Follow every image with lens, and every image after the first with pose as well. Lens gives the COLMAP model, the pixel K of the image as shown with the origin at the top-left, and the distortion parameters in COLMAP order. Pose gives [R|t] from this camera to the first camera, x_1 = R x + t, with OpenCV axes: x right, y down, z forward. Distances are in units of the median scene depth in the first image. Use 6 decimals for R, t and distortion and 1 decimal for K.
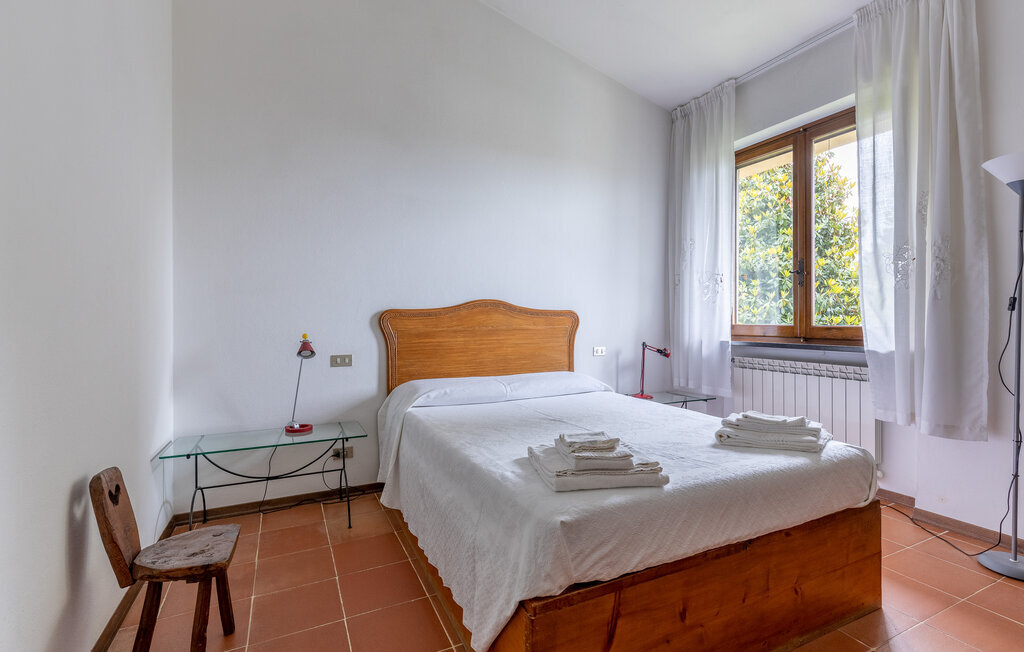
lens RADIAL K [[467.3, 0, 511.2], [0, 467.3, 321.7], [0, 0, 1]] dist [0.002876, -0.000895]
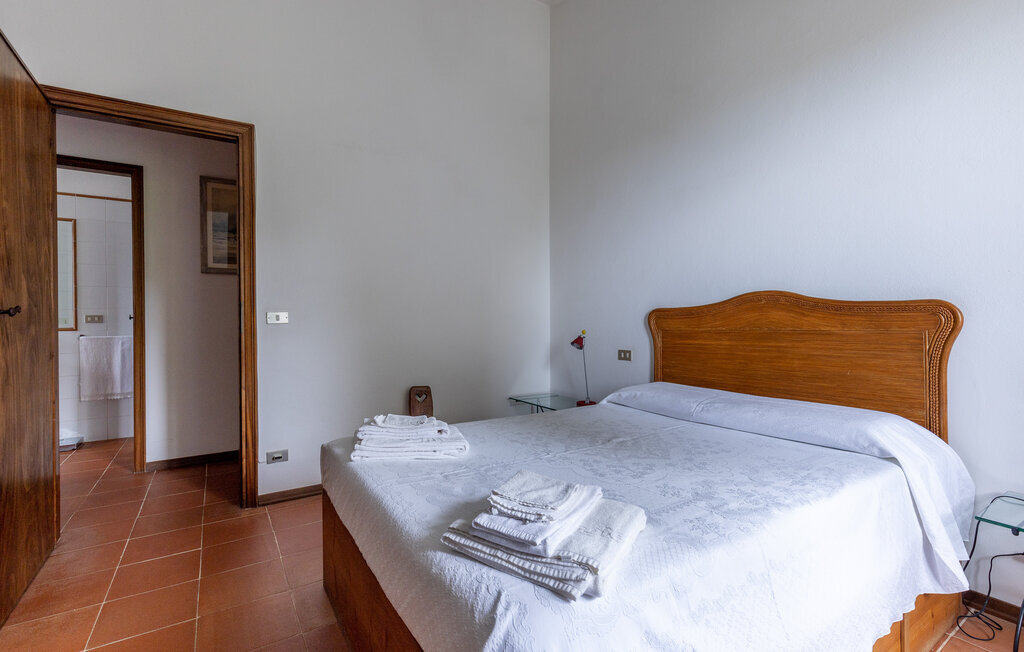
lens RADIAL K [[467.3, 0, 510.9], [0, 467.3, 323.5], [0, 0, 1]] dist [0.002876, -0.000895]
pose [[0.161963, 0.008369, -0.986761, 0.637695], [-0.006363, 0.999952, 0.007437, 0.000620], [0.986776, 0.005074, 0.162009, 0.504359]]
